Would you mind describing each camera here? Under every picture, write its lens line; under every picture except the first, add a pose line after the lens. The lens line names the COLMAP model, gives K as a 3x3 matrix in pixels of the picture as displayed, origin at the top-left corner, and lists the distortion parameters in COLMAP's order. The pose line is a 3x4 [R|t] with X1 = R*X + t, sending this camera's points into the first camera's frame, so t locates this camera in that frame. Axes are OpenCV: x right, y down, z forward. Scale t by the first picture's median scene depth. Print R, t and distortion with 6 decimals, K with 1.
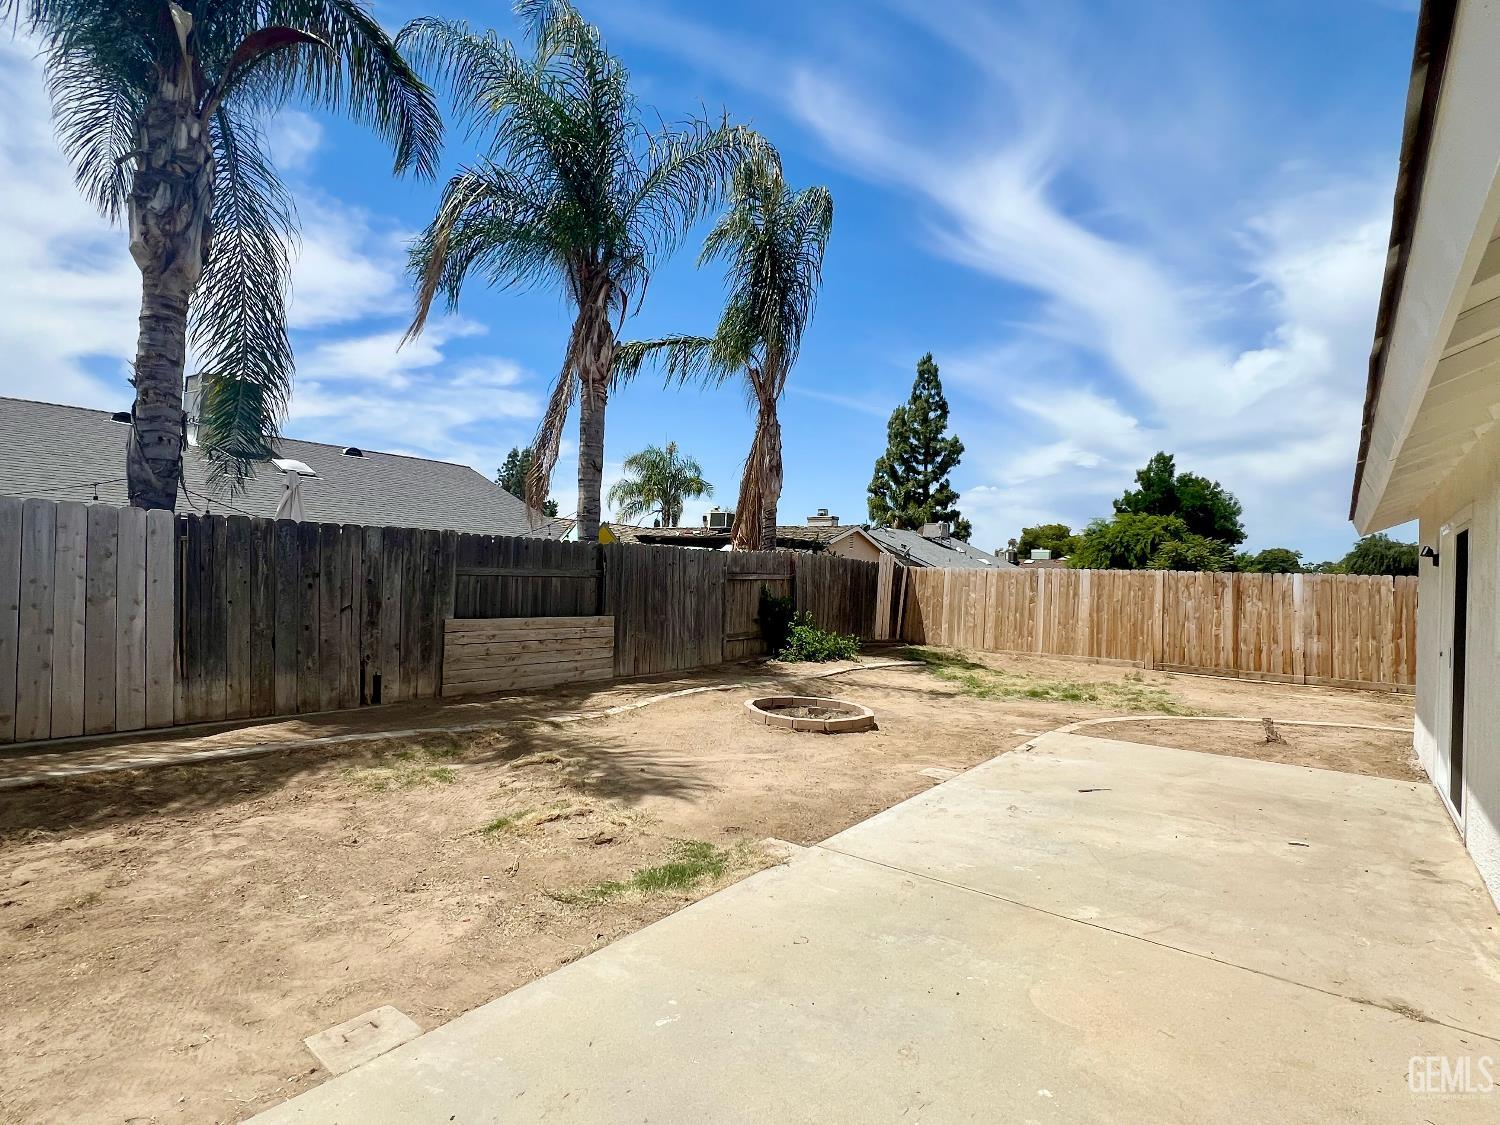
lens RADIAL K [[760.1, 0, 748.2], [0, 760.1, 566.3], [0, 0, 1]] dist [0.001001, 0.000822]
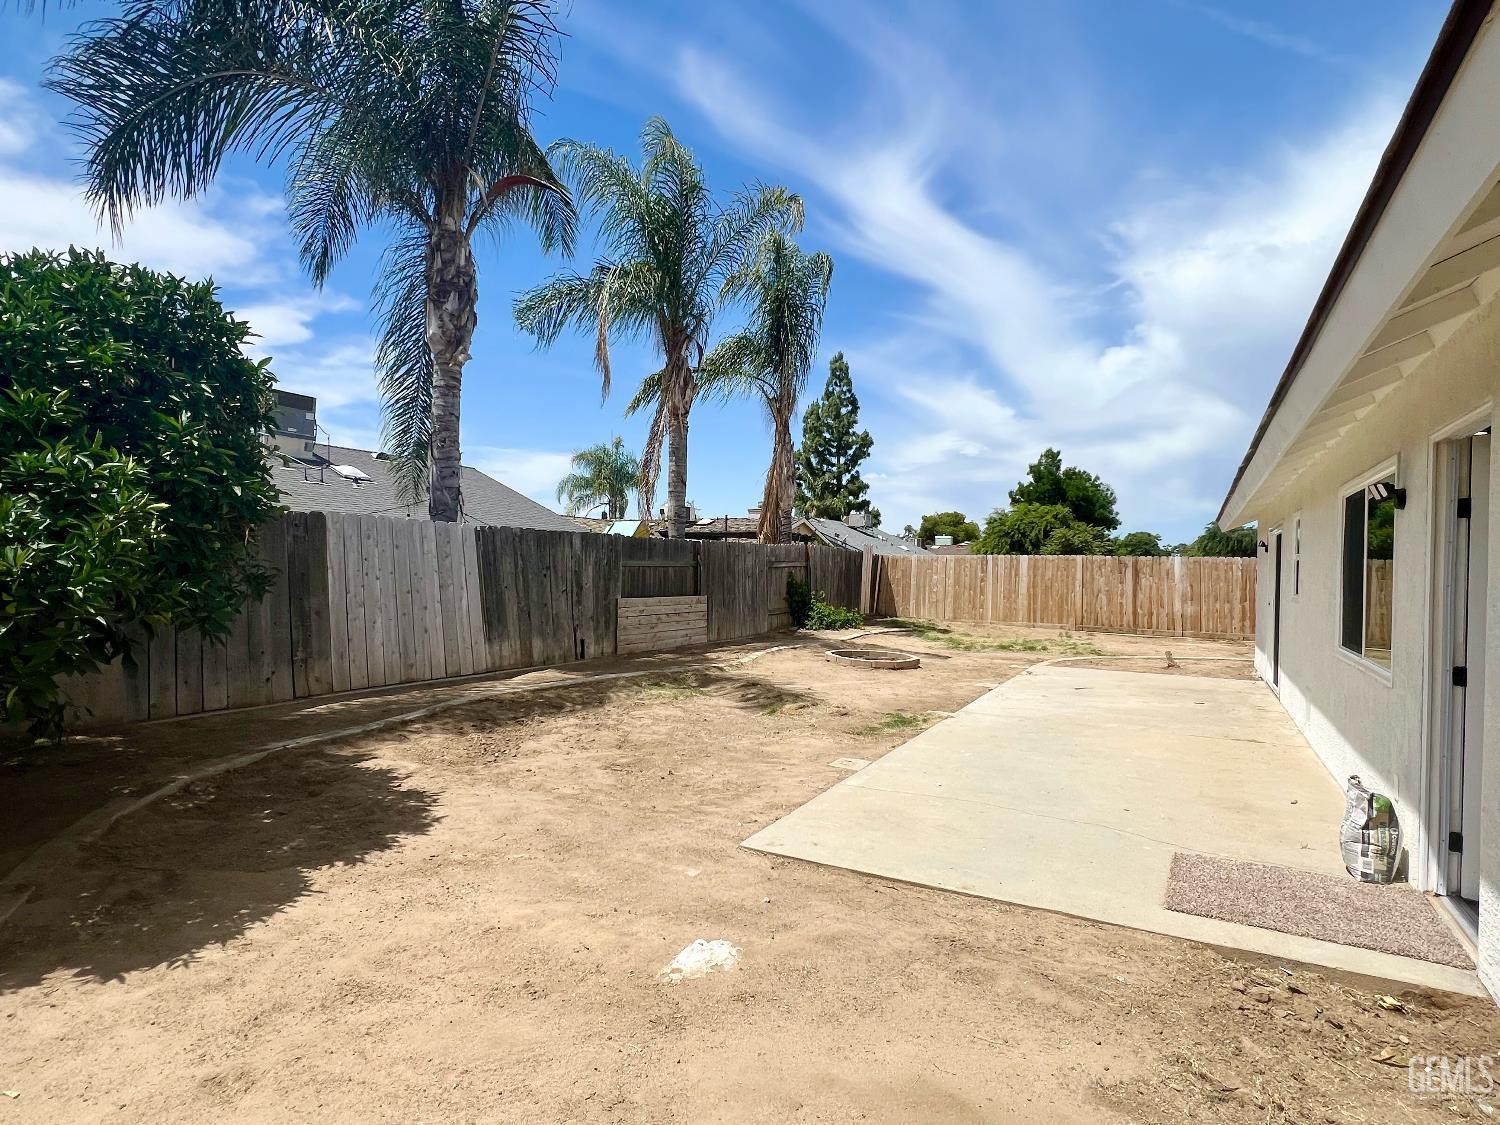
lens RADIAL K [[760.1, 0, 748.0], [0, 760.1, 563.7], [0, 0, 1]] dist [0.001001, 0.000822]
pose [[0.991058, -0.014228, 0.132674, -0.236807], [0.012479, 0.999824, 0.014006, -0.006591], [-0.132850, -0.012226, 0.991061, -0.267545]]
